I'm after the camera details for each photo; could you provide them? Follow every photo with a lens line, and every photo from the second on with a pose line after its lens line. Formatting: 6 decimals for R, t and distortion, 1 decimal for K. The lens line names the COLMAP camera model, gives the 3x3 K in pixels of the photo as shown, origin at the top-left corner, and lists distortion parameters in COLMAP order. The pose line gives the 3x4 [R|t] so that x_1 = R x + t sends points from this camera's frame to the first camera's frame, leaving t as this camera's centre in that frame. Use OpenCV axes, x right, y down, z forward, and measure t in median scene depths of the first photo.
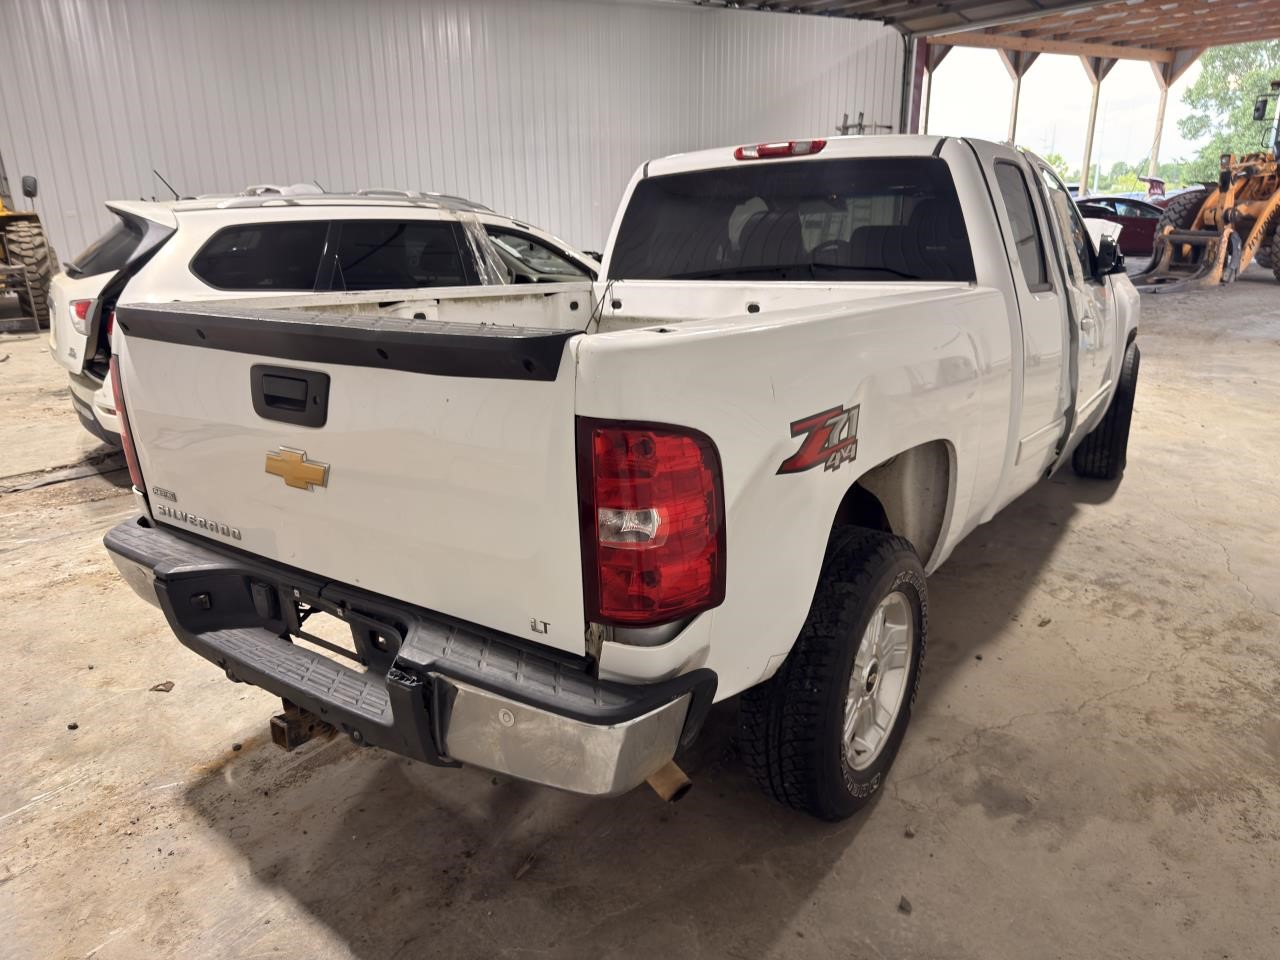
lens RADIAL K [[911.4, 0, 640.0], [0, 911.4, 480.0], [0, 0, 1]] dist [0.045432, -0.063594]
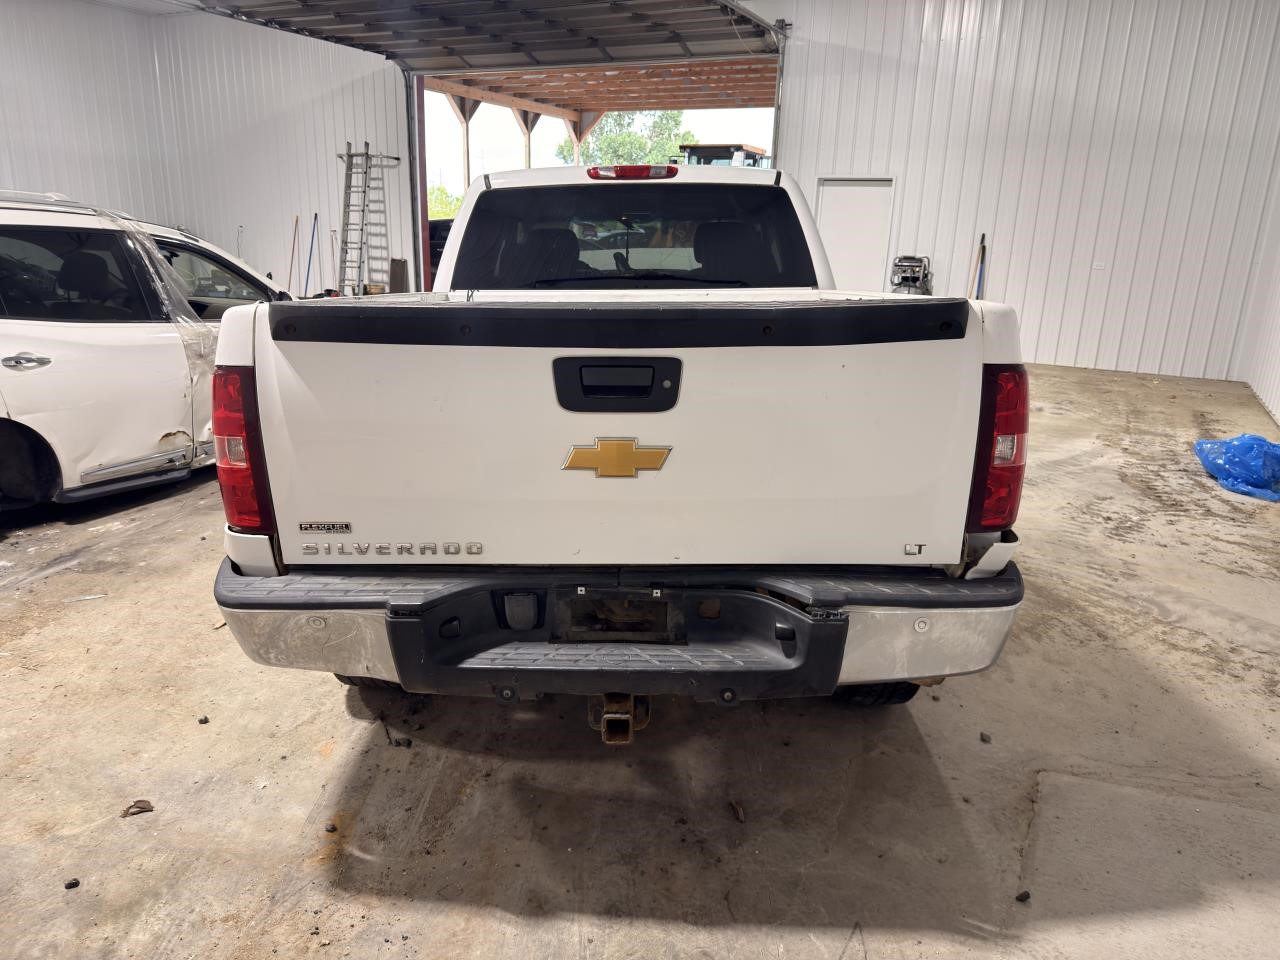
lens RADIAL K [[903.9, 0, 639.5], [0, 903.9, 486.0], [0, 0, 1]] dist [0.059526, -0.062910]
pose [[0.819620, -0.126221, 0.558830, -0.499817], [0.140823, 0.989888, 0.017042, 0.002424], [-0.555331, 0.064728, 0.829107, 0.091987]]
